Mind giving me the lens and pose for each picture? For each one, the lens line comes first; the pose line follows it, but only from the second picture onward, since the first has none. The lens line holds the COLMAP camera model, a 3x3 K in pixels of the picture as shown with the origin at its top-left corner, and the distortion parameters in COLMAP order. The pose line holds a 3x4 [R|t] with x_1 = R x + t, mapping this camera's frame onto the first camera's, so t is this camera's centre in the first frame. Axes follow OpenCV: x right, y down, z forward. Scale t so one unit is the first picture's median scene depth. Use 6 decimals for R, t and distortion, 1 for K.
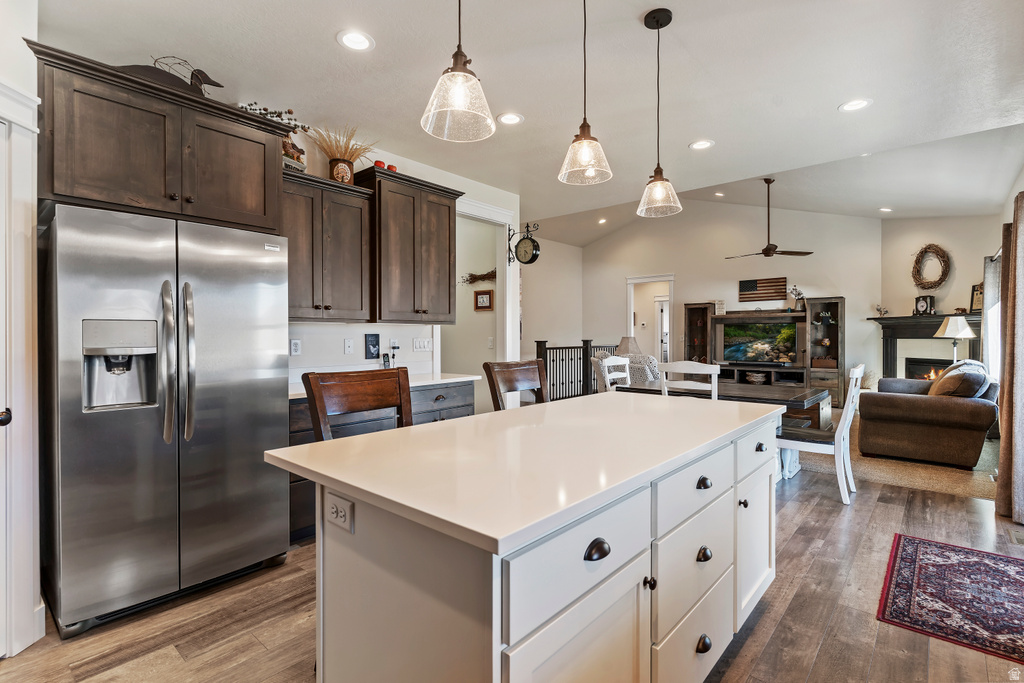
lens RADIAL K [[489.8, 0, 509.3], [0, 489.8, 335.7], [0, 0, 1]] dist [0.007053, -0.001967]
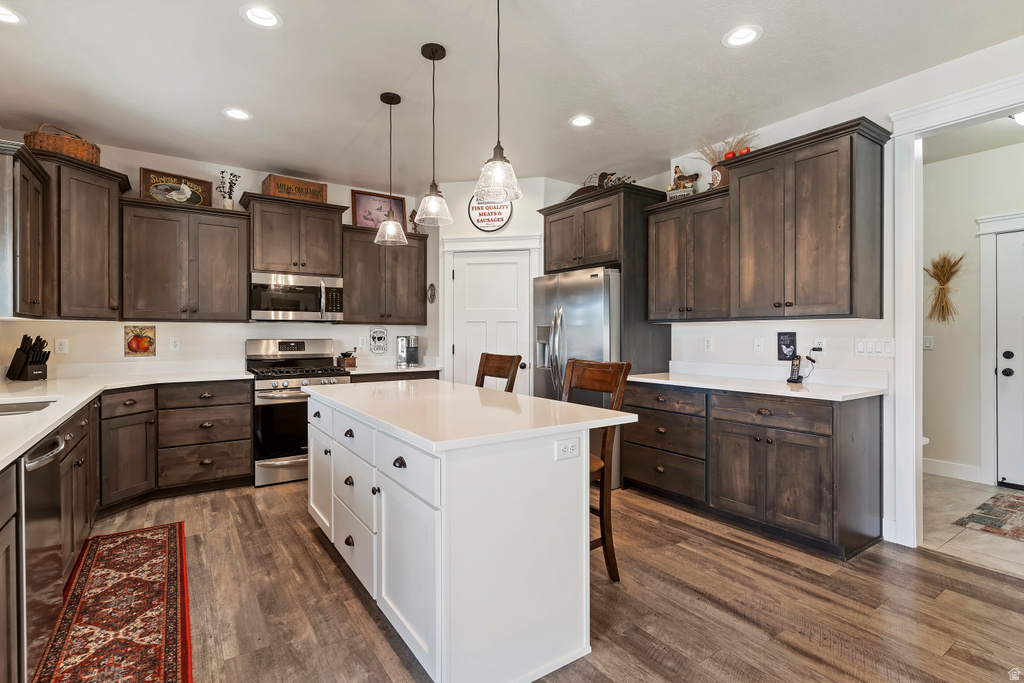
lens RADIAL K [[489.8, 0, 512.0], [0, 489.8, 335.4], [0, 0, 1]] dist [0.007053, -0.001967]
pose [[-0.246980, 0.004789, -0.969009, 0.331612], [0.000102, 0.999988, 0.004916, -0.001210], [0.969021, 0.001116, -0.246978, 0.356761]]
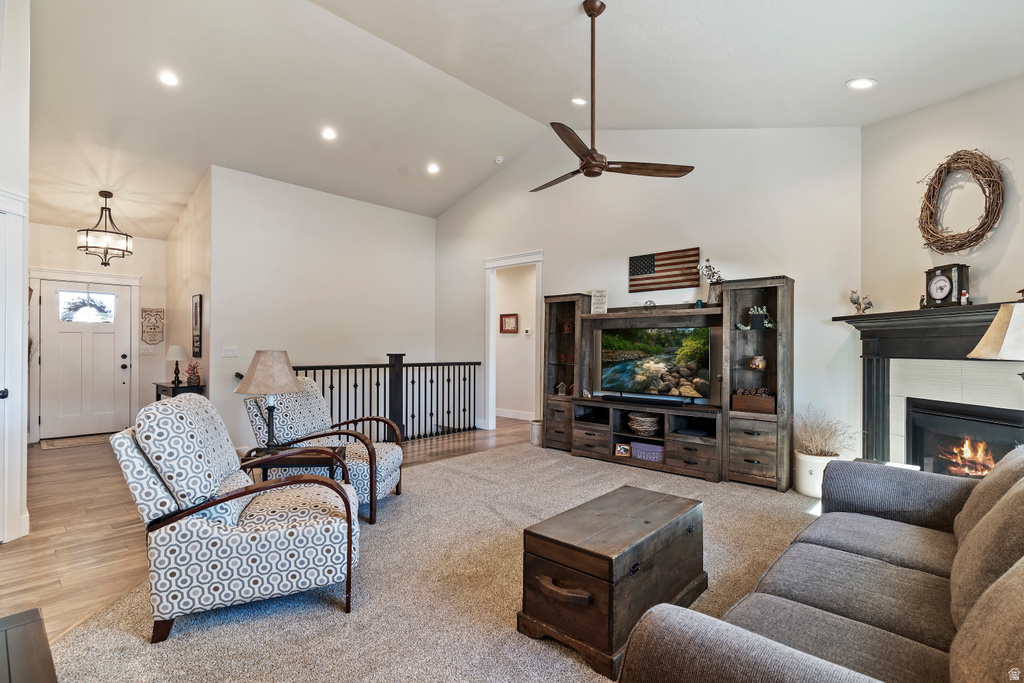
lens RADIAL K [[489.8, 0, 514.4], [0, 489.8, 340.5], [0, 0, 1]] dist [0.007053, -0.001967]
pose [[0.999780, 0.006782, -0.019832, 0.399455], [-0.007024, 0.999901, -0.012177, -0.002703], [0.019748, 0.012314, 0.999729, 0.472463]]
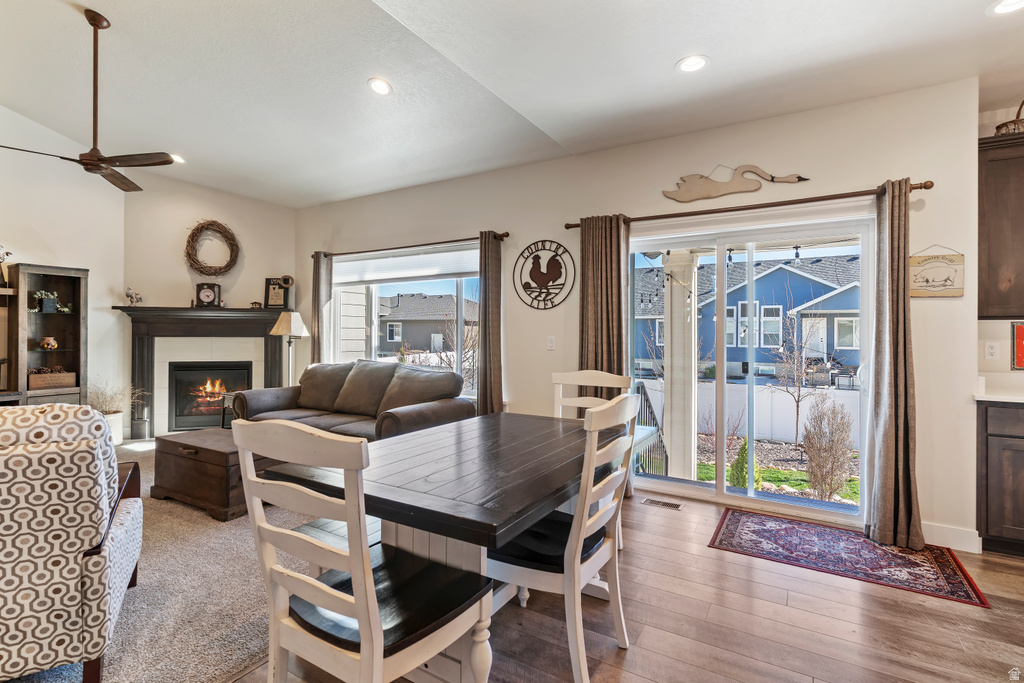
lens RADIAL K [[489.8, 0, 511.8], [0, 489.8, 331.8], [0, 0, 1]] dist [0.007053, -0.001967]
pose [[-0.177847, 0.003904, 0.984050, -0.027612], [-0.005521, 0.999972, -0.004965, -0.000641], [-0.984043, -0.006316, -0.177821, 0.577210]]
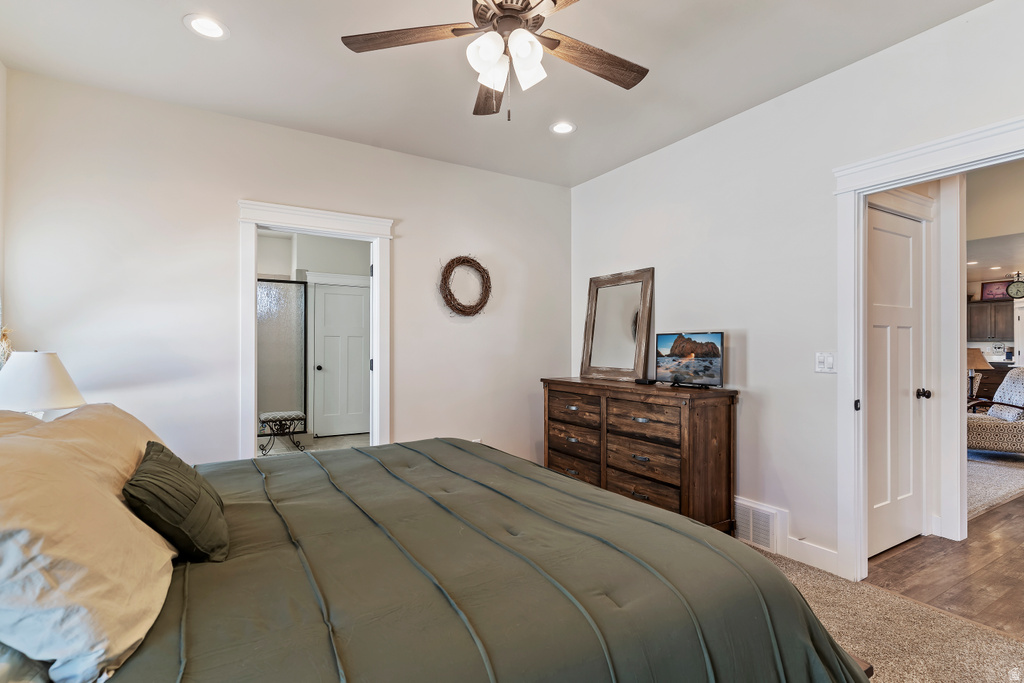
lens RADIAL K [[489.8, 0, 509.5], [0, 489.8, 343.4], [0, 0, 1]] dist [0.007053, -0.001967]
pose [[-0.948311, 0.002660, 0.317333, 0.621952], [0.000779, 0.999981, -0.006055, 0.000337], [-0.317343, -0.005495, -0.948295, 1.771527]]
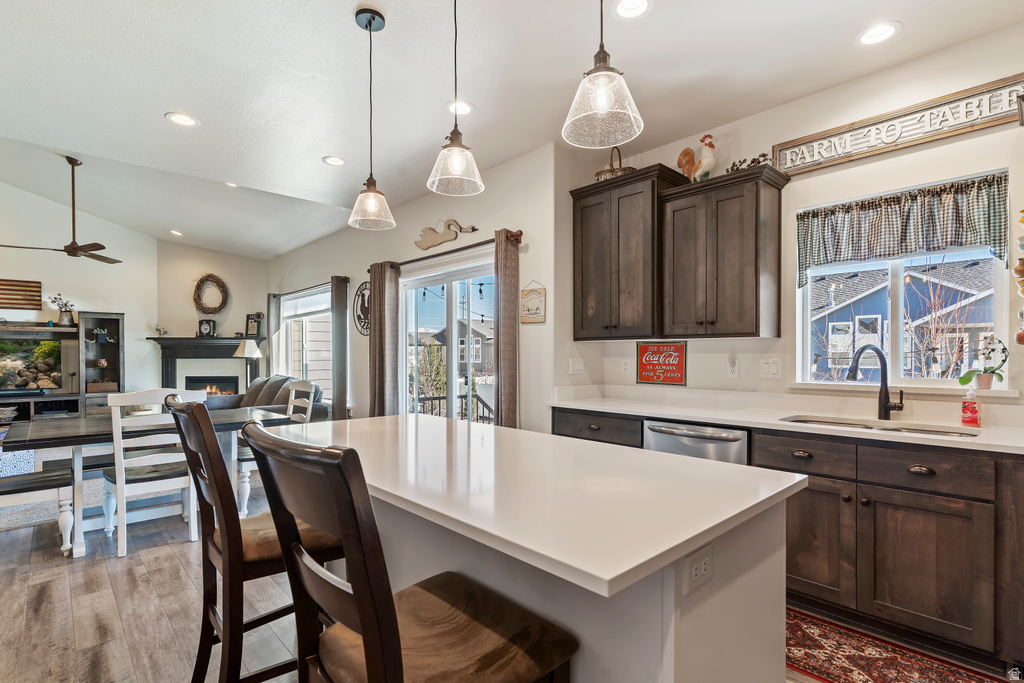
lens RADIAL K [[489.8, 0, 511.2], [0, 489.8, 360.9], [0, 0, 1]] dist [0.007053, -0.001967]
pose [[0.094464, -0.011618, 0.995461, -0.173275], [0.000815, 0.999932, 0.011593, -0.000141], [-0.995528, -0.000284, 0.094467, 0.185640]]
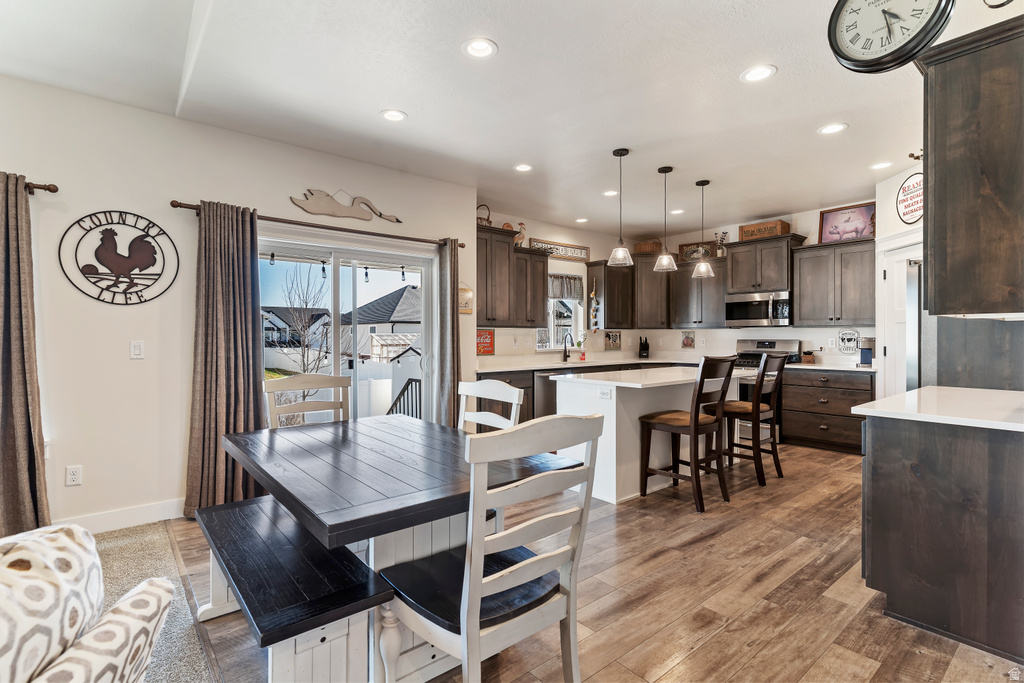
lens RADIAL K [[489.8, 0, 508.4], [0, 489.8, 339.2], [0, 0, 1]] dist [0.007053, -0.001967]
pose [[-0.986693, 0.003396, 0.162559, 0.119008], [0.004410, 0.999973, 0.005879, -0.001363], [-0.162535, 0.006518, -0.986681, 0.786816]]
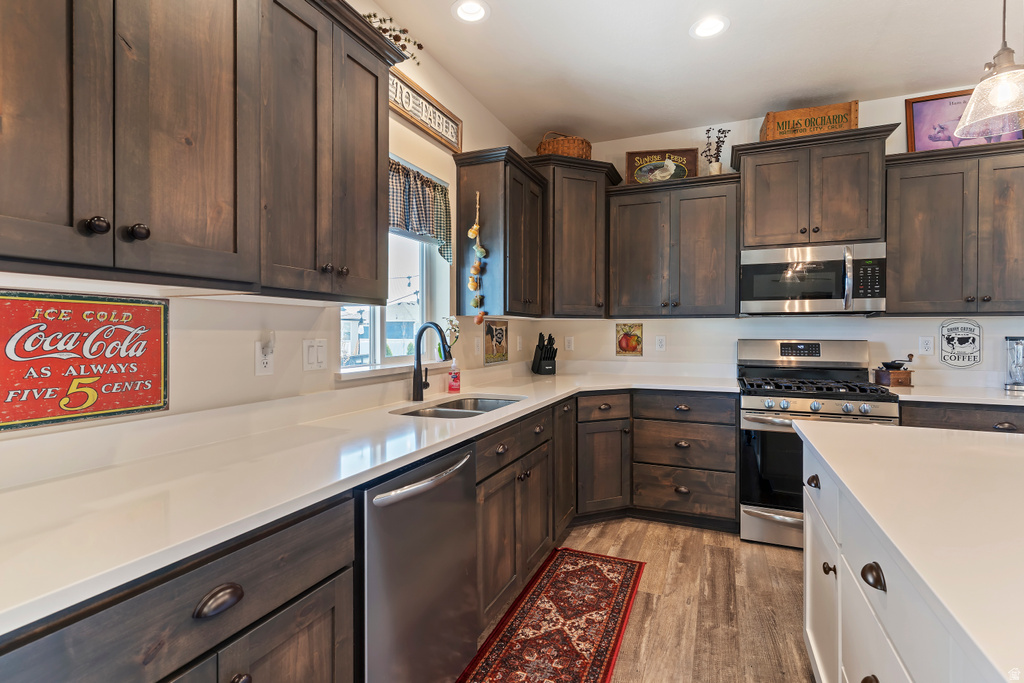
lens RADIAL K [[489.8, 0, 511.6], [0, 489.8, 334.6], [0, 0, 1]] dist [0.007053, -0.001967]
pose [[-0.949766, 0.002298, -0.312952, 0.196138], [0.000360, 0.999980, 0.006252, -0.000874], [0.312960, 0.005825, -0.949748, 0.278394]]
